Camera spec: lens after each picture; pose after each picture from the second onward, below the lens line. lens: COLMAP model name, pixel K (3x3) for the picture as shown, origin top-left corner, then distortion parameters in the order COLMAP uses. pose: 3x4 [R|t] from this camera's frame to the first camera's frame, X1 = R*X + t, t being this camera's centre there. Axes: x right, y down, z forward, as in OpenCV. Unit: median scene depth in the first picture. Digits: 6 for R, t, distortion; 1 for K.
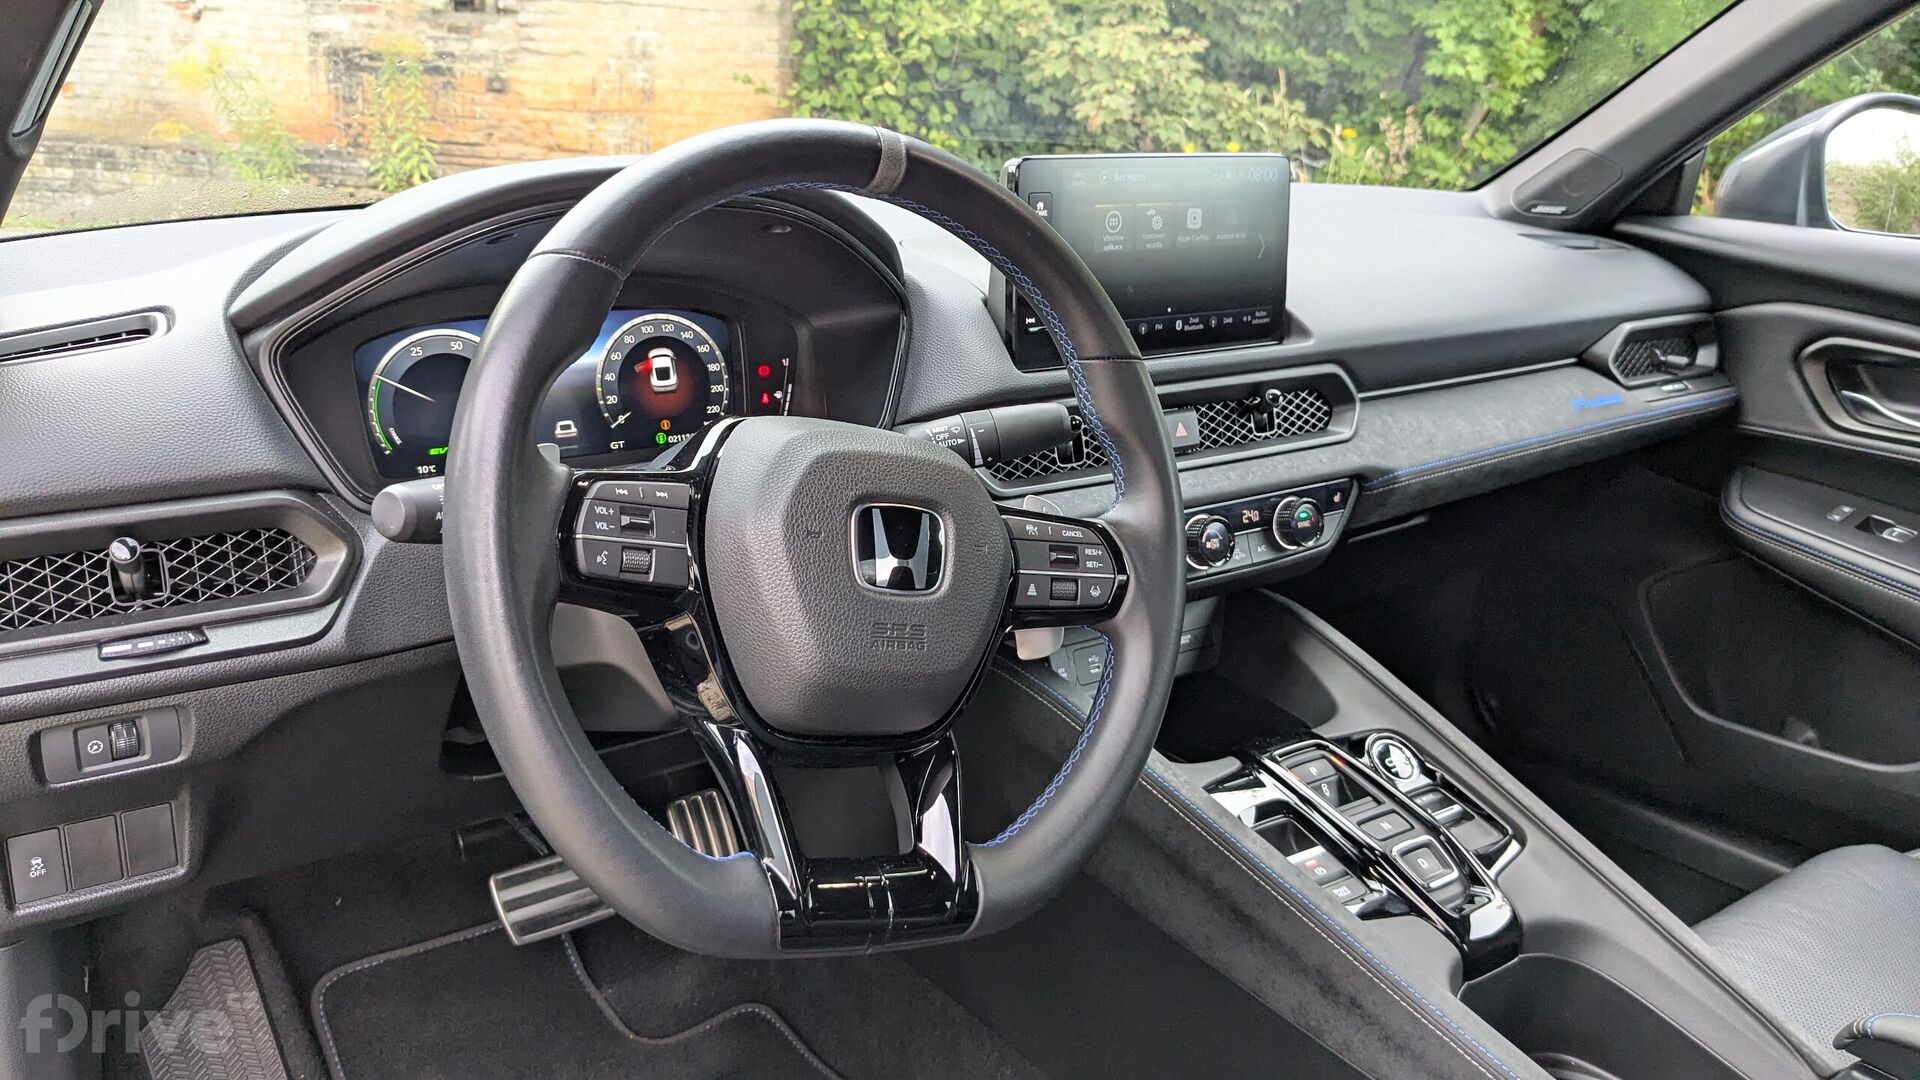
lens RADIAL K [[1521.2, 0, 967.2], [0, 1521.2, 536.0], [0, 0, 1]] dist [0.046003, -0.076791]
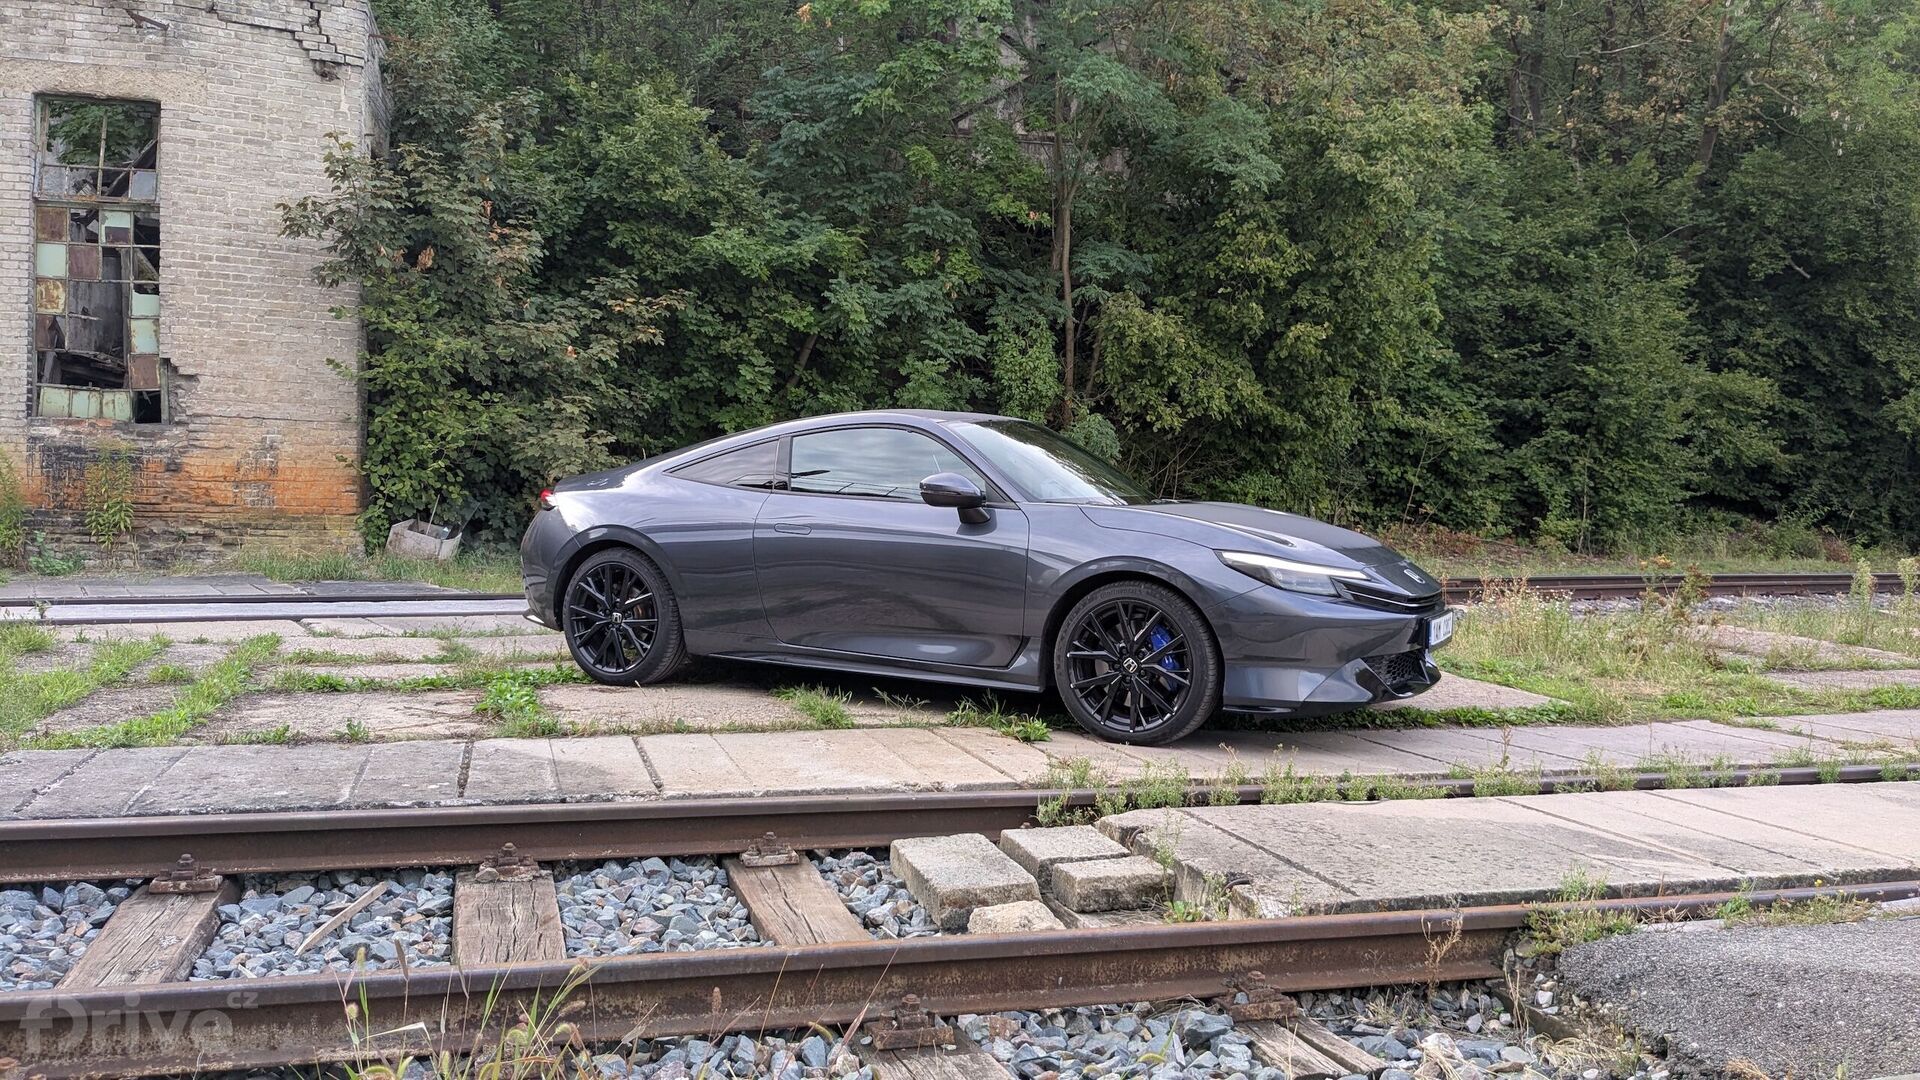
lens RADIAL K [[1521.2, 0, 942.4], [0, 1521.2, 541.9], [0, 0, 1]] dist [0.046003, -0.076791]
pose [[0.894197, -0.043355, 0.445569, -0.301521], [0.138743, 0.973132, -0.183750, 0.185586], [-0.425632, 0.226128, 0.876187, -0.721919]]
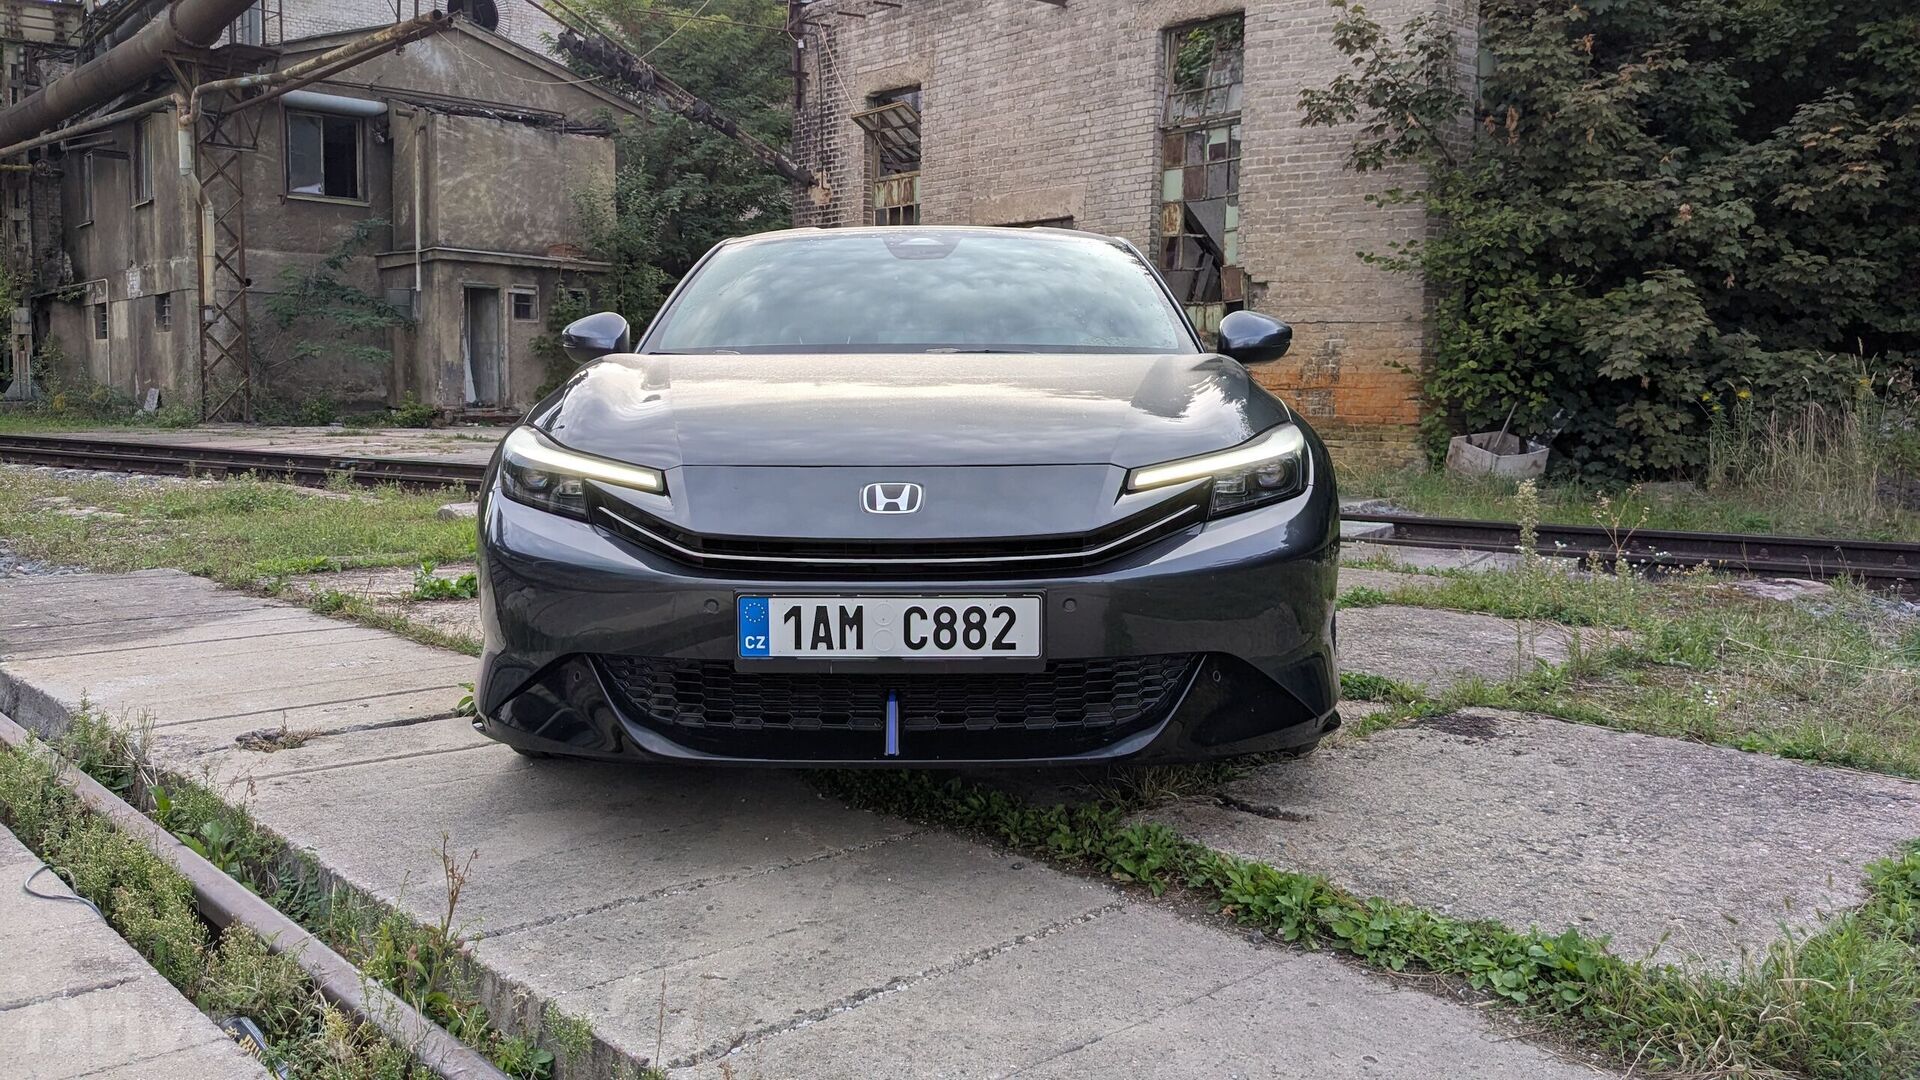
lens RADIAL K [[1521.2, 0, 955.2], [0, 1521.2, 525.7], [0, 0, 1]] dist [0.046003, -0.076791]
pose [[0.804462, 0.014429, -0.593829, 0.400743], [-0.133108, 0.978661, -0.156542, 0.150863], [0.578899, 0.204975, 0.789216, -0.410359]]
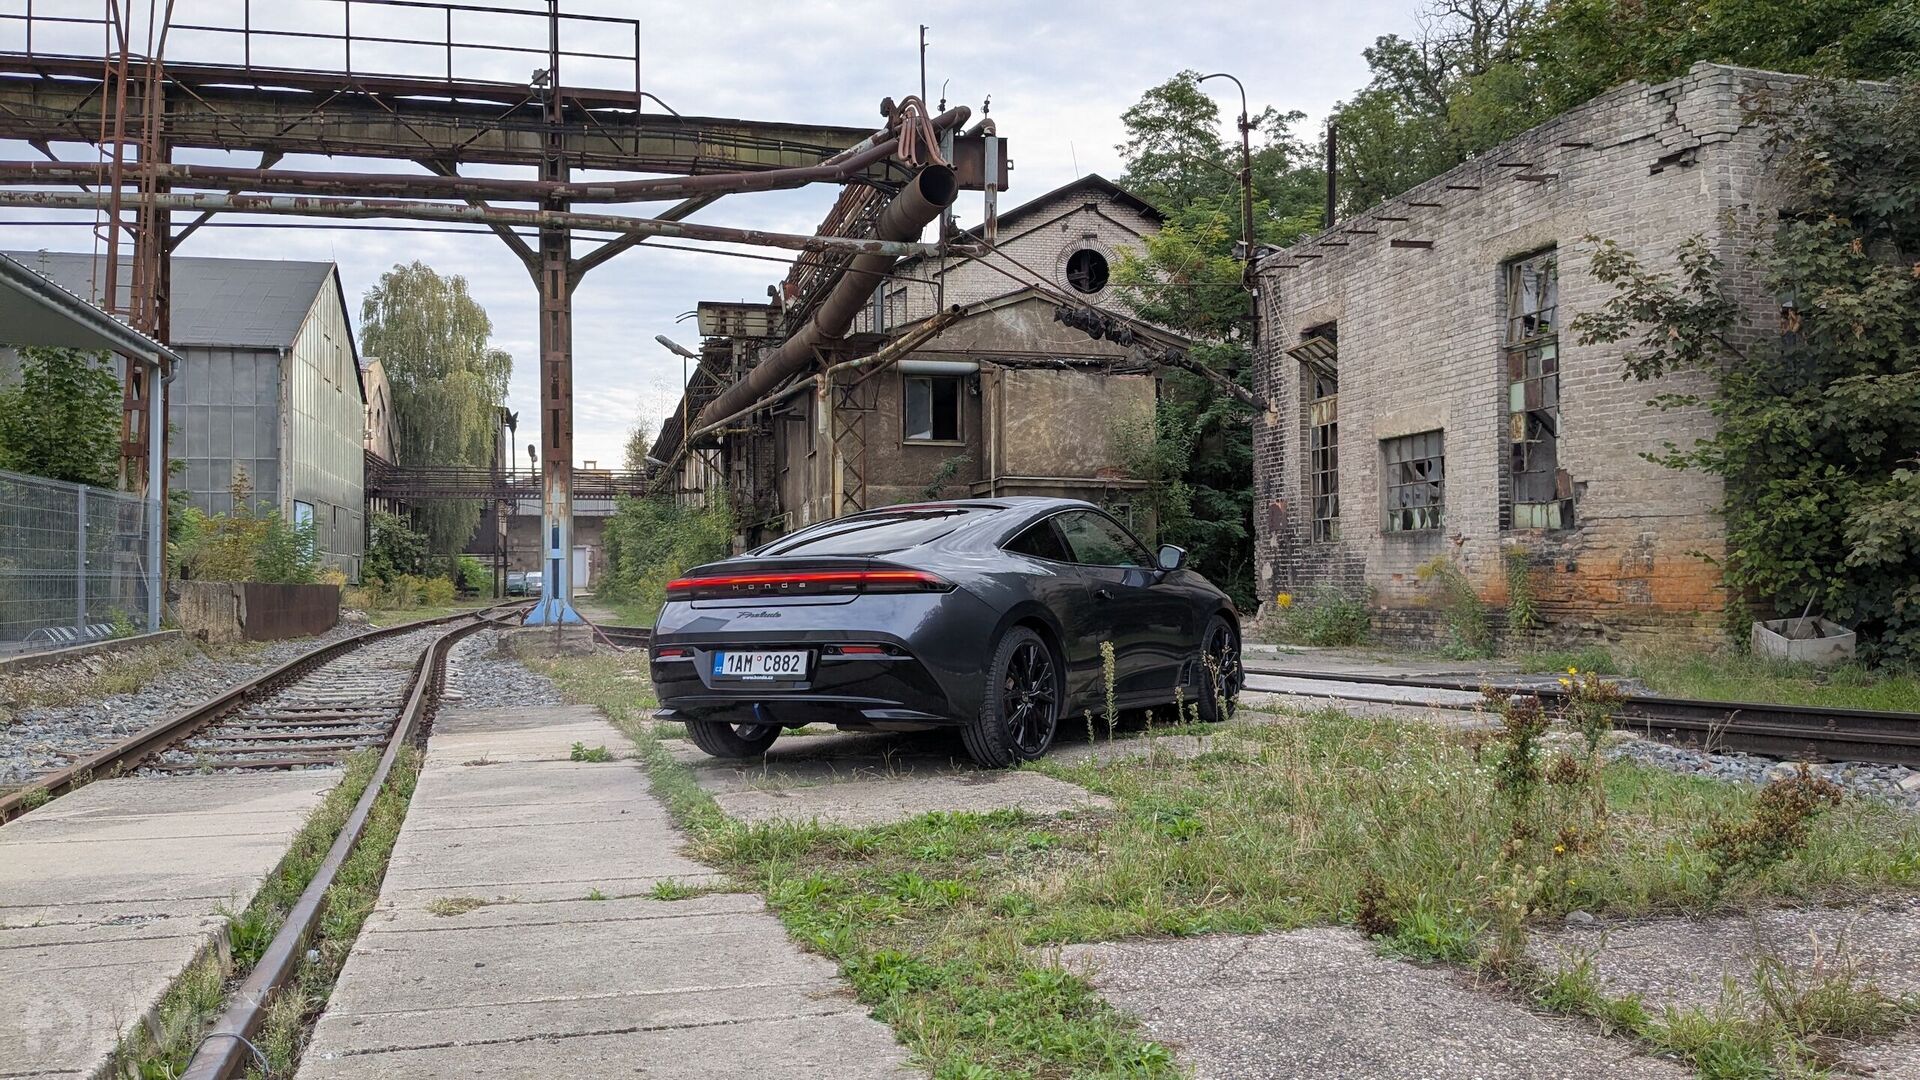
lens RADIAL K [[1521.2, 0, 957.8], [0, 1521.2, 544.4], [0, 0, 1]] dist [0.046003, -0.076791]
pose [[0.456026, -0.075732, -0.886738, 0.917285], [-0.208155, 0.959660, -0.189008, 0.155260], [0.865281, 0.270771, 0.421866, -0.351172]]
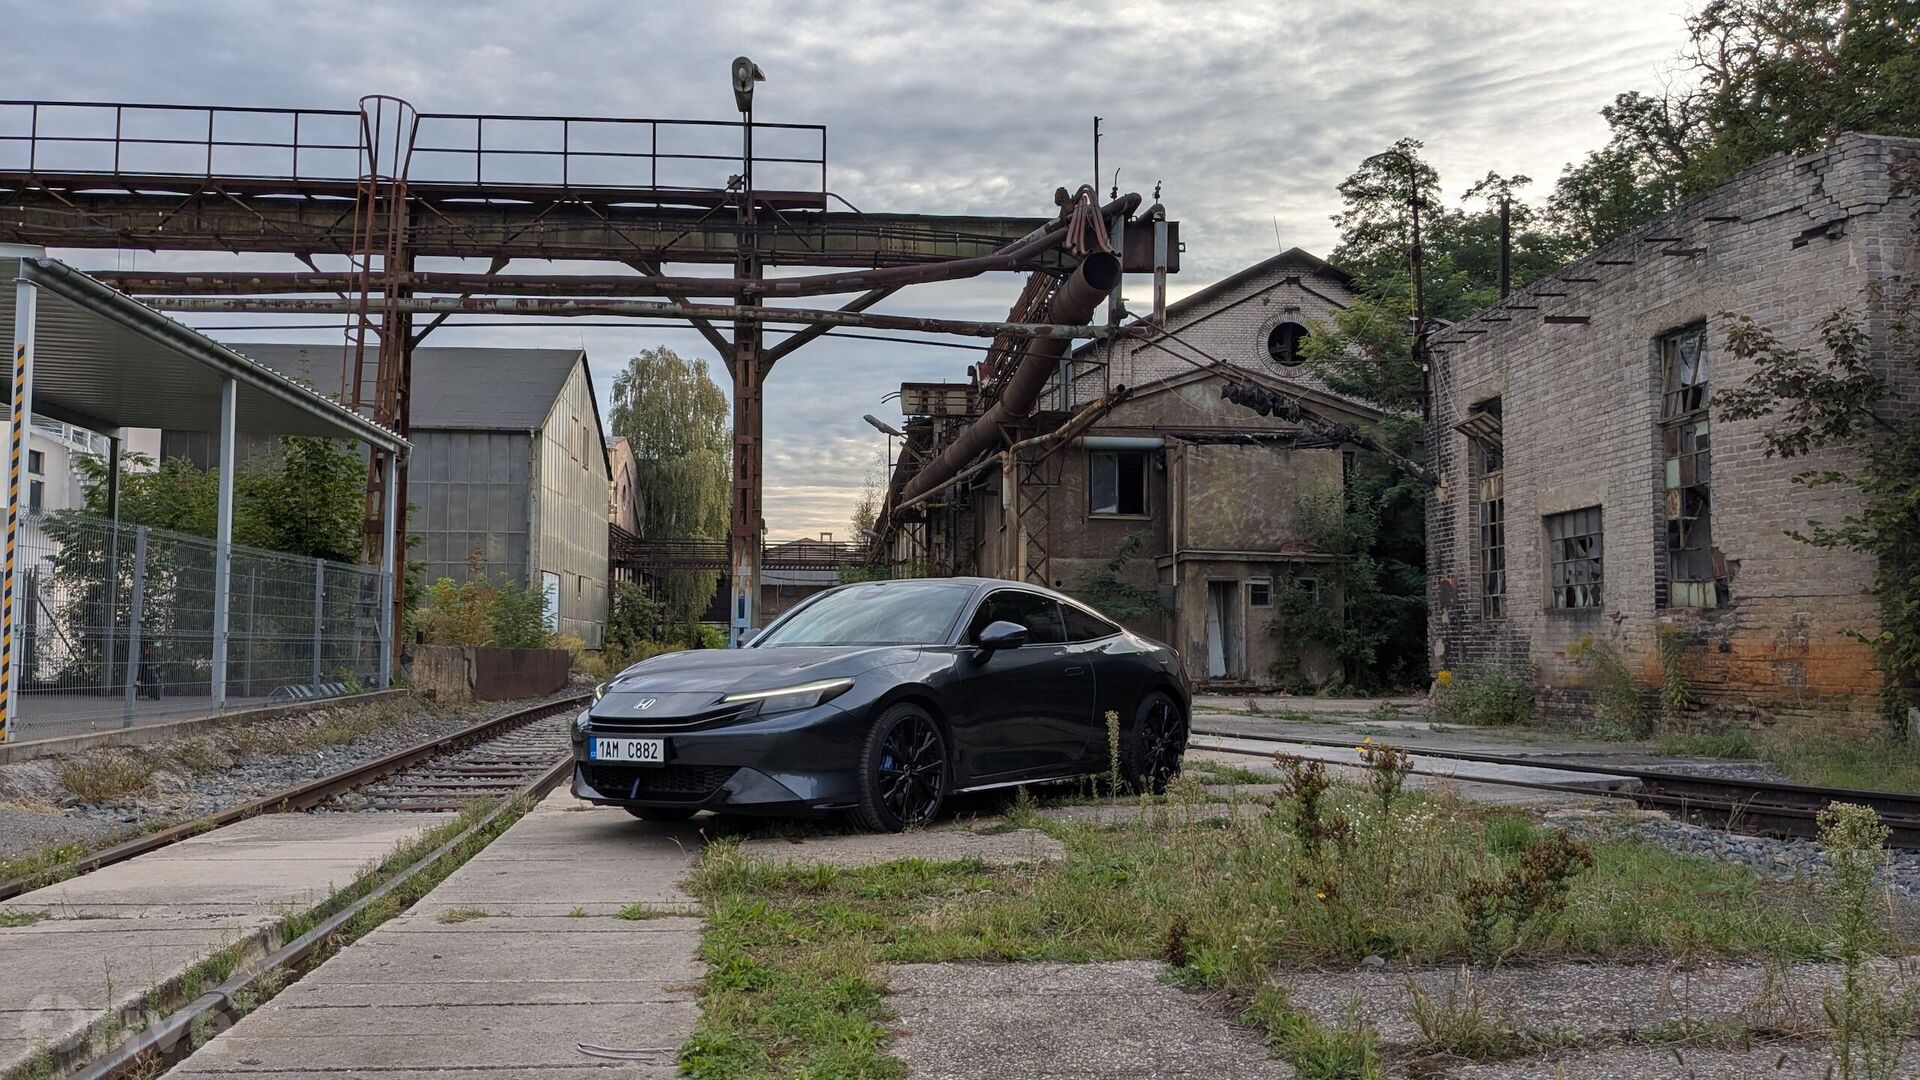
lens RADIAL K [[1521.2, 0, 951.6], [0, 1521.2, 549.5], [0, 0, 1]] dist [0.046003, -0.076791]
pose [[0.311475, -0.113321, -0.943473, 1.036366], [-0.243304, 0.950257, -0.194459, 0.141077], [0.918579, 0.290119, 0.268410, -0.280313]]
